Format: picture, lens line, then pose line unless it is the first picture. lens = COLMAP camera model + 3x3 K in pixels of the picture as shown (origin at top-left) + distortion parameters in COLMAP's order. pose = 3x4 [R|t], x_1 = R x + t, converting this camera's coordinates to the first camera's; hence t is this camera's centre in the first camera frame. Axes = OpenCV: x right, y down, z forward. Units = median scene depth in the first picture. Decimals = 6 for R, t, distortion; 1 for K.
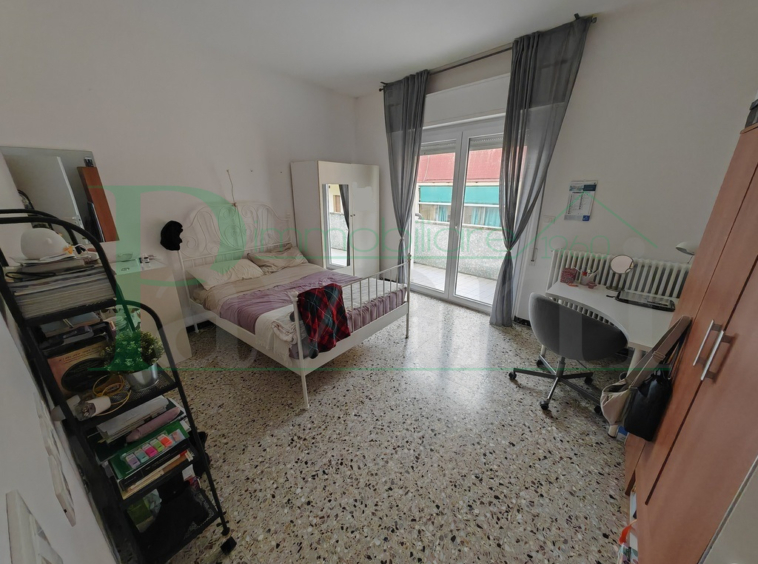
lens RADIAL K [[284.4, 0, 379.0], [0, 284.4, 282.0], [0, 0, 1]] dist [0.000535, 0.000076]
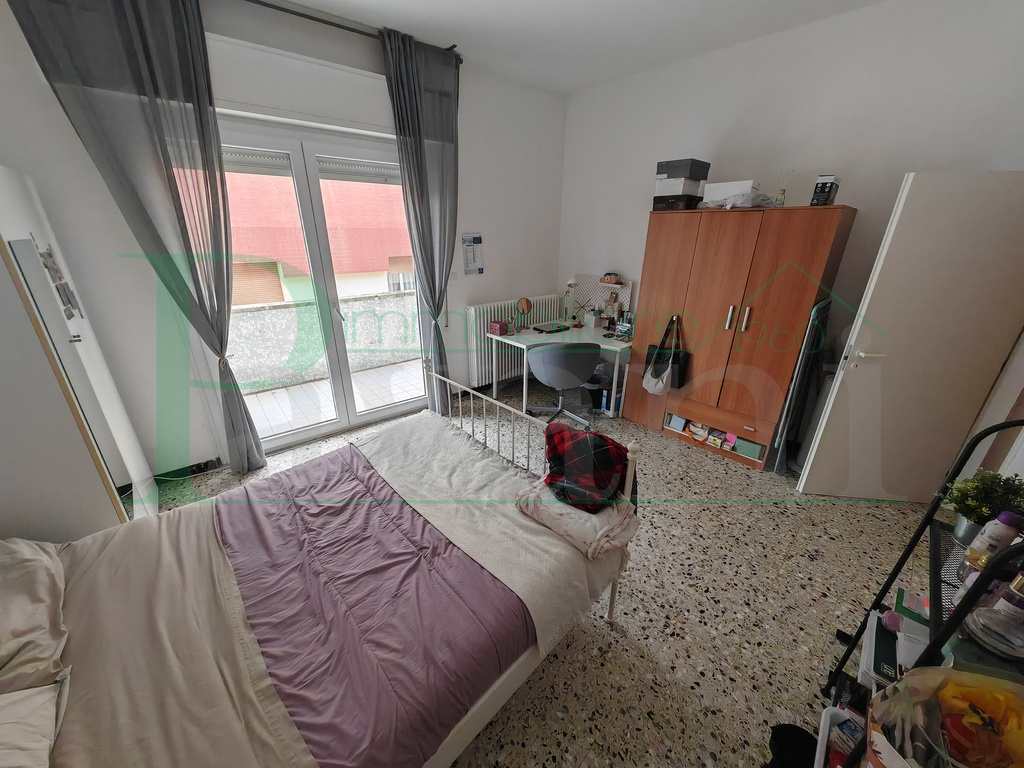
lens RADIAL K [[383.3, 0, 511.3], [0, 383.3, 383.2], [0, 0, 1]] dist [0.000692, 0.000466]
pose [[0.121682, -0.365580, 0.922792, -0.971304], [0.305581, 0.898342, 0.315598, -0.383835], [-0.944359, 0.243585, 0.221026, 1.015212]]
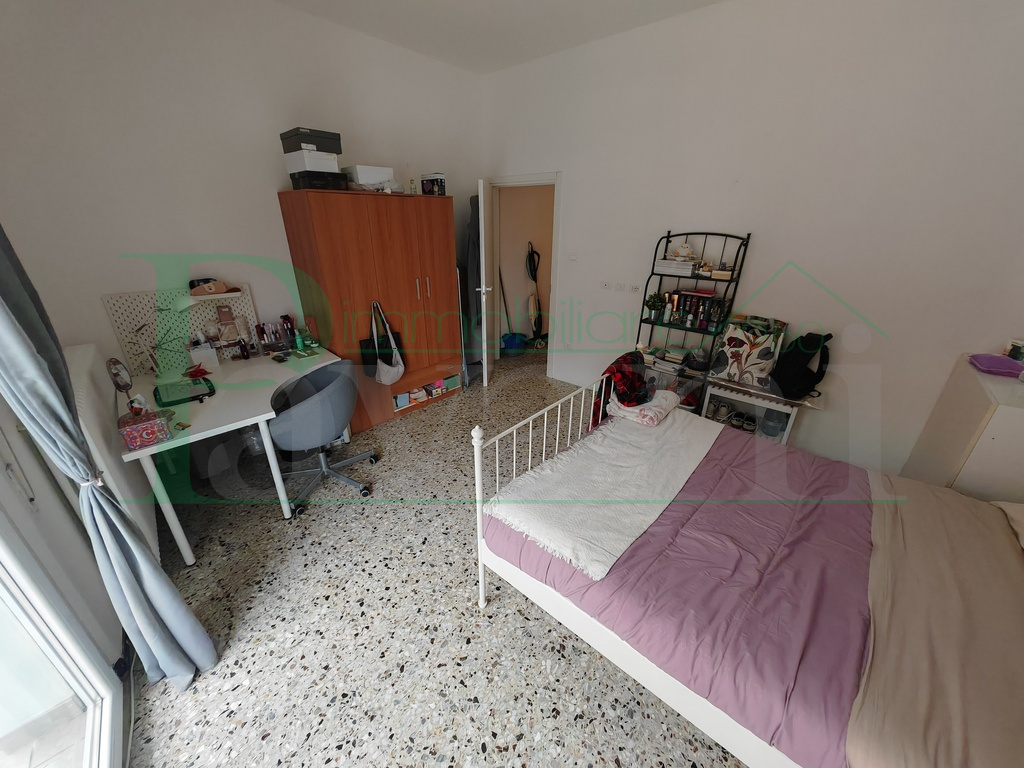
lens RADIAL K [[383.3, 0, 511.3], [0, 383.3, 383.2], [0, 0, 1]] dist [0.000692, 0.000466]
pose [[-0.998690, -0.018468, 0.047725, 0.096776], [0.017943, 0.747027, 0.664552, -0.714671], [-0.047925, 0.664538, -0.745716, 2.046772]]
